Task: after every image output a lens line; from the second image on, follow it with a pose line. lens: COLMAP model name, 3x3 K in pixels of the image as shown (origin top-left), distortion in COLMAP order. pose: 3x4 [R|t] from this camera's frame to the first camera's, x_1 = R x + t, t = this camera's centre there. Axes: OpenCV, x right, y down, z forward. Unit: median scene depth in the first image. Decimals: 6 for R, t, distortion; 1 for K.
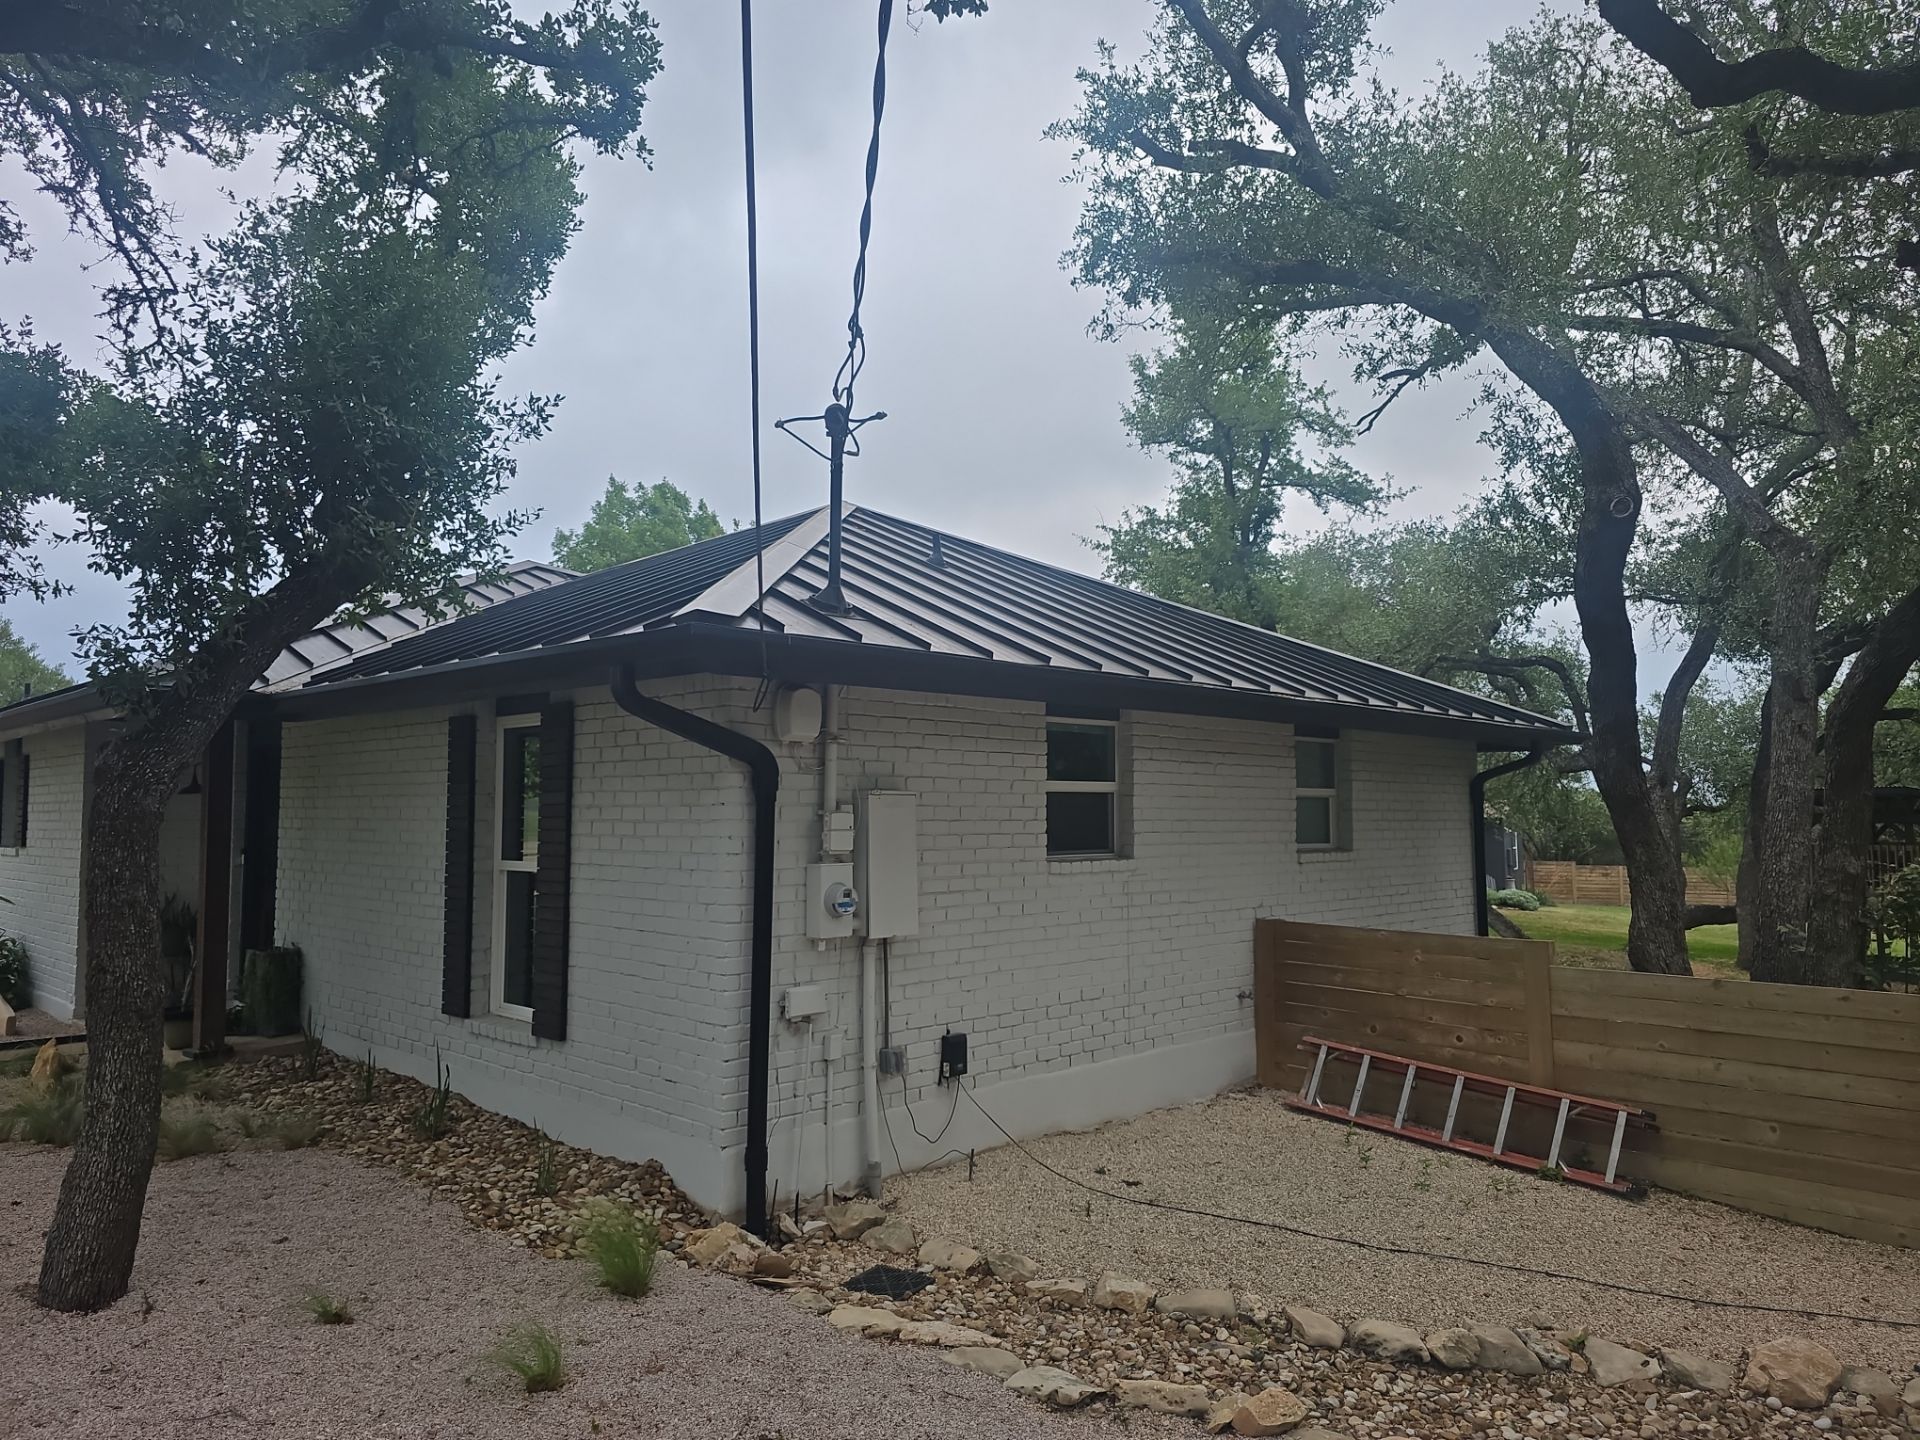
lens RADIAL K [[1443.9, 0, 960.0], [0, 1443.9, 720.0], [0, 0, 1]] dist [0.190831, -0.001679]
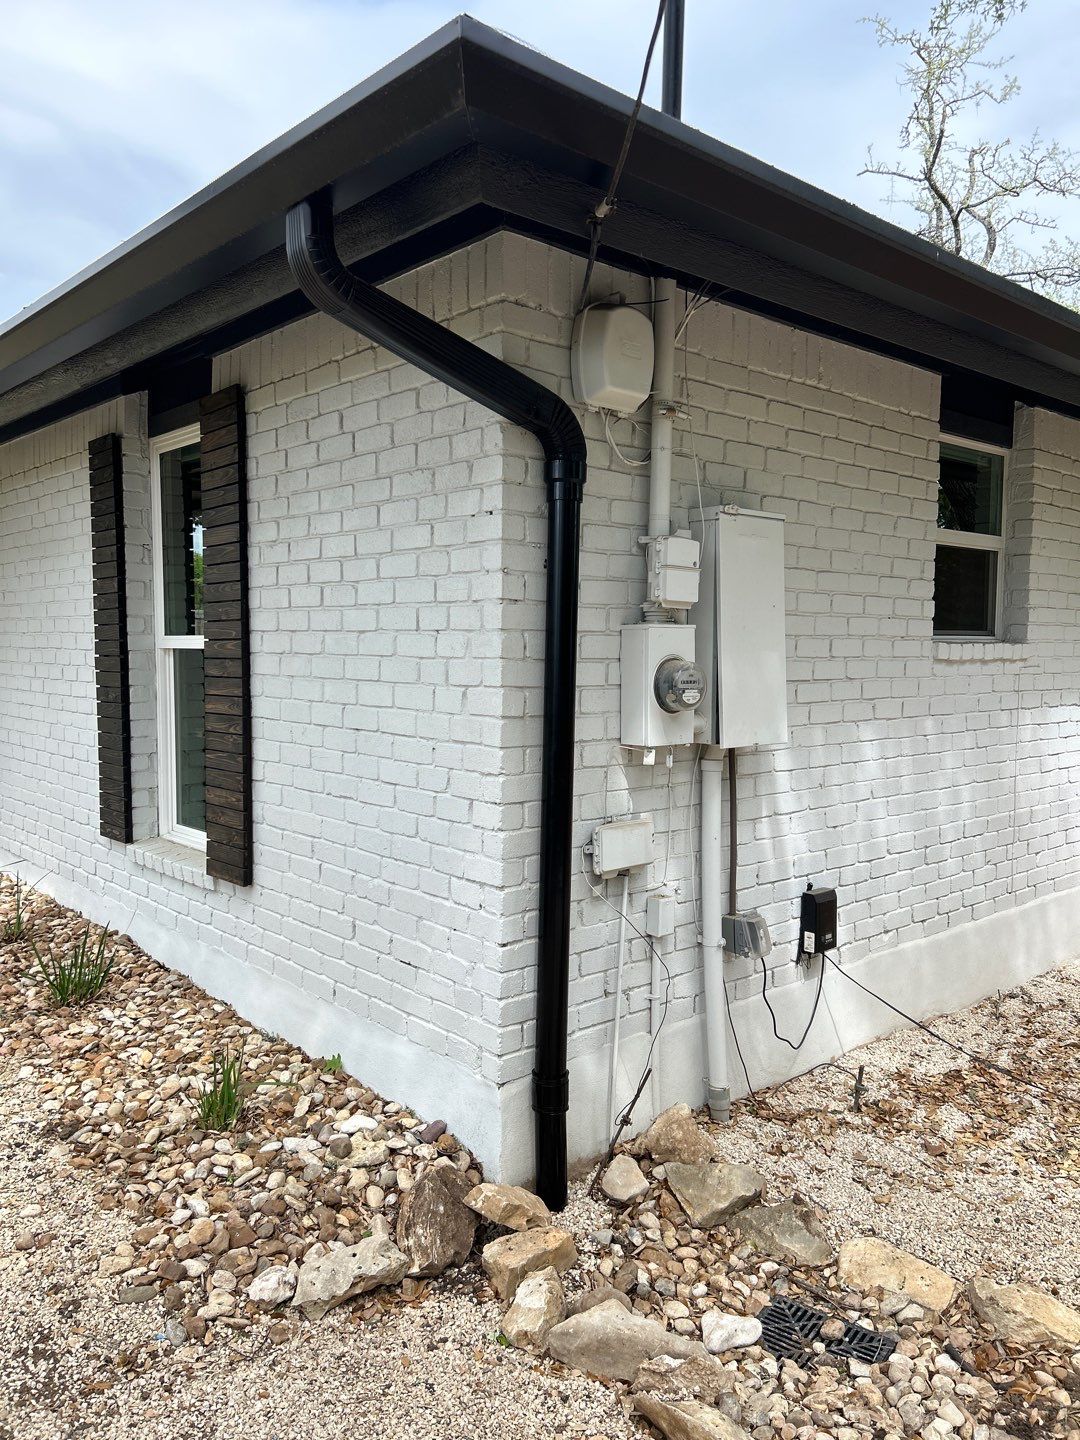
lens RADIAL K [[1212.5, 0, 540.0], [0, 1212.5, 720.0], [0, 0, 1]] dist [0.084283, 0.001284]
pose [[0.998571, 0.007659, -0.052889, -0.106512], [-0.001259, 0.992773, 0.119999, 0.073944], [0.053426, -0.119761, 0.991364, 0.465310]]
